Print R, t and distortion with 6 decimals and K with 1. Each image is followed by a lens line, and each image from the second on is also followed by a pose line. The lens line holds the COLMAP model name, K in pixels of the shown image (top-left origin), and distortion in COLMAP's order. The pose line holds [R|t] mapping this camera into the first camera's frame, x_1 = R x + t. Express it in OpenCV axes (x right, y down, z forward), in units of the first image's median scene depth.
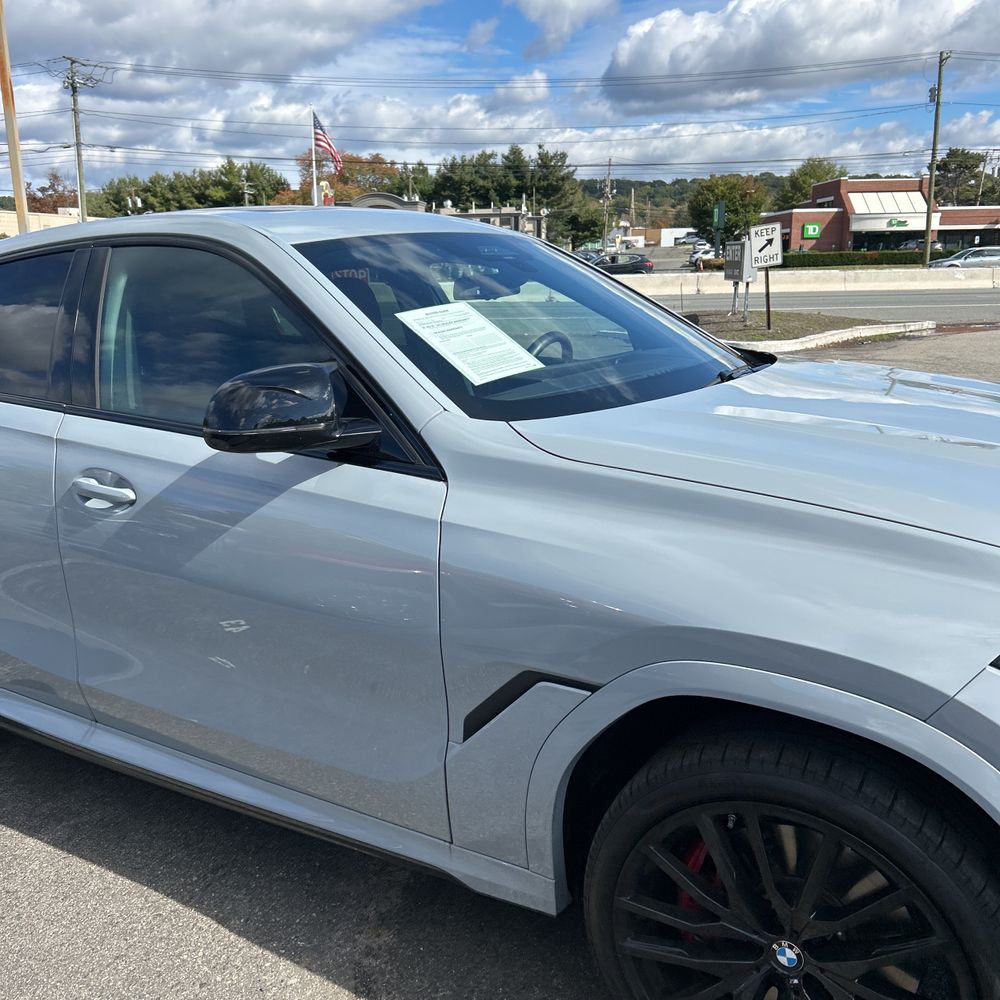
lens RADIAL K [[1002.6, 0, 492.0], [0, 1002.6, 519.4], [0, 0, 1]] dist [0.007807, 0.000000]
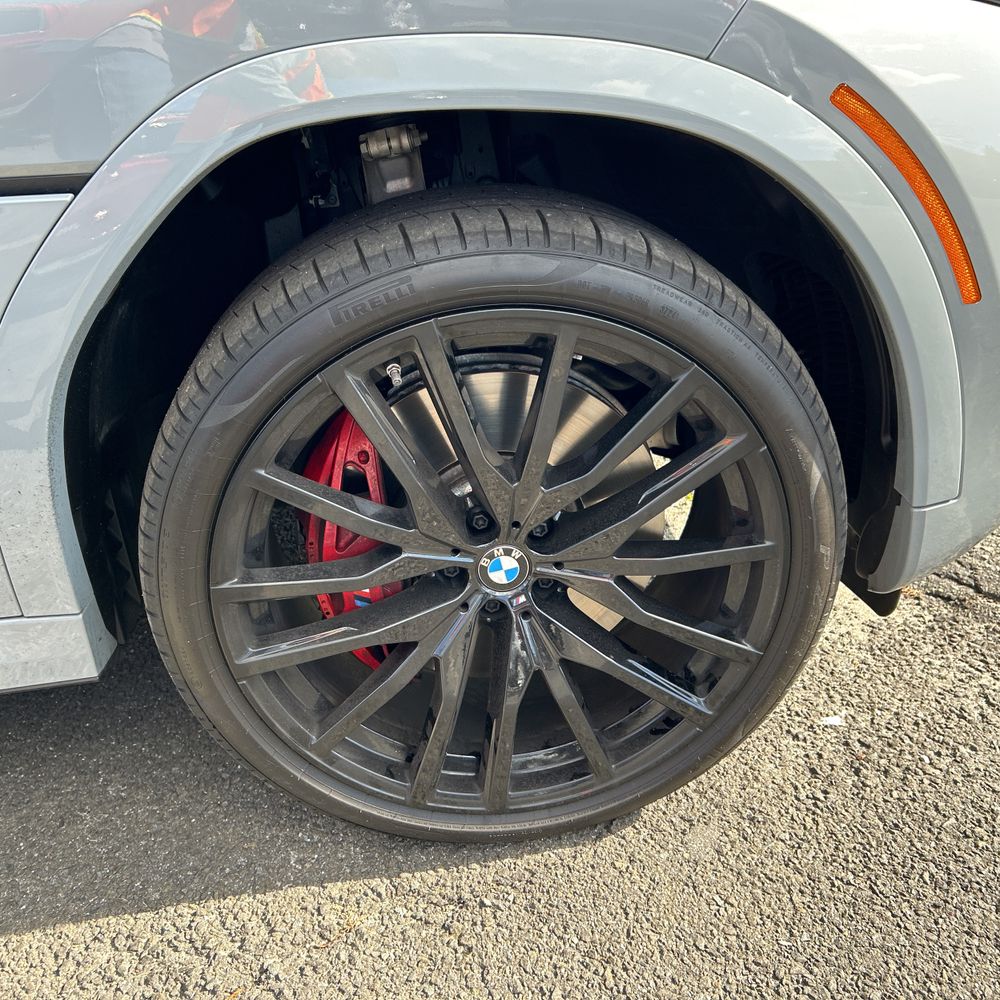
lens RADIAL K [[1002.6, 0, 503.2], [0, 1002.6, 508.9], [0, 0, 1]] dist [0.007807, 0.000000]
pose [[0.788052, -0.286222, 0.545024, -0.044963], [0.177916, 0.953453, 0.243461, 0.238477], [-0.589338, -0.094892, 0.802294, 0.481965]]
